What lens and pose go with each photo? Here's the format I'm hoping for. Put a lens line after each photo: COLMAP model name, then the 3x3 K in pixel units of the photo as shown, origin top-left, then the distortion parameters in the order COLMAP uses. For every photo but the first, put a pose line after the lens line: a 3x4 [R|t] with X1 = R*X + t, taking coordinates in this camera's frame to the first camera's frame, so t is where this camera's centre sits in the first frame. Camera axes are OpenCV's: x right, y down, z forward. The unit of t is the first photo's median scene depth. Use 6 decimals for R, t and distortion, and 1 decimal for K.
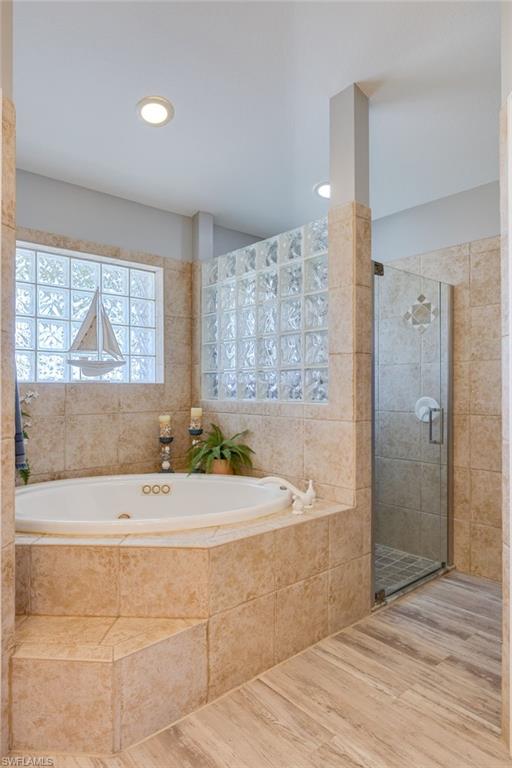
lens RADIAL K [[453.2, 0, 248.7], [0, 453.2, 389.3], [0, 0, 1]] dist [-0.000379, -0.001847]
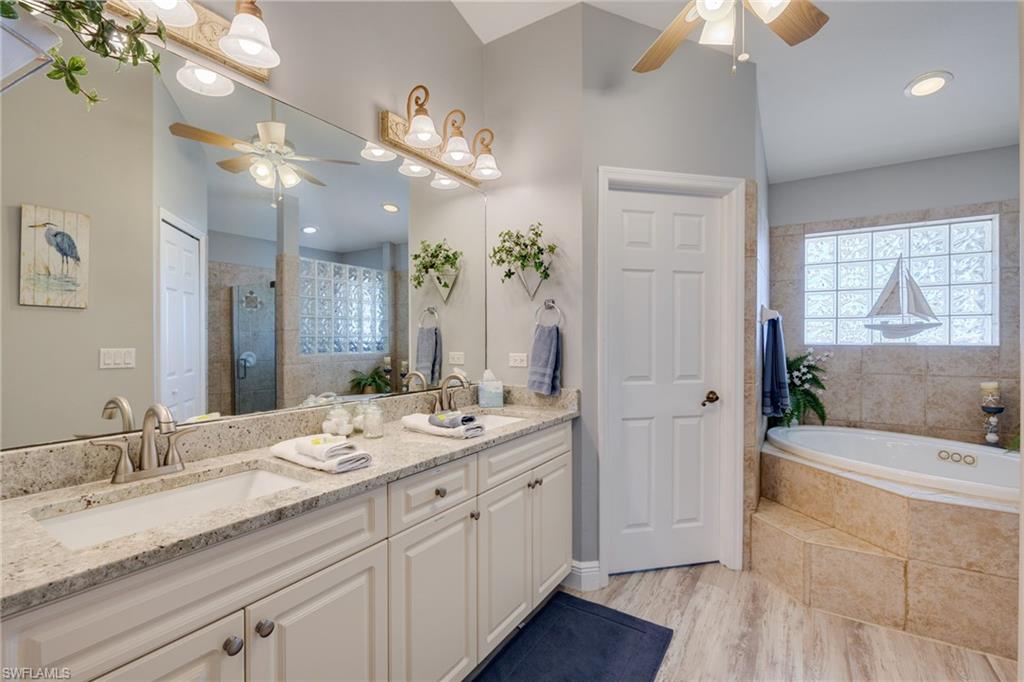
lens RADIAL K [[471.4, 0, 509.9], [0, 471.4, 339.8], [0, 0, 1]] dist [-0.004029, -0.000506]
pose [[0.278685, 0.006997, -0.960357, 0.481718], [0.000425, 0.999972, 0.007408, -0.036250], [0.960382, -0.002472, 0.278674, -0.184372]]
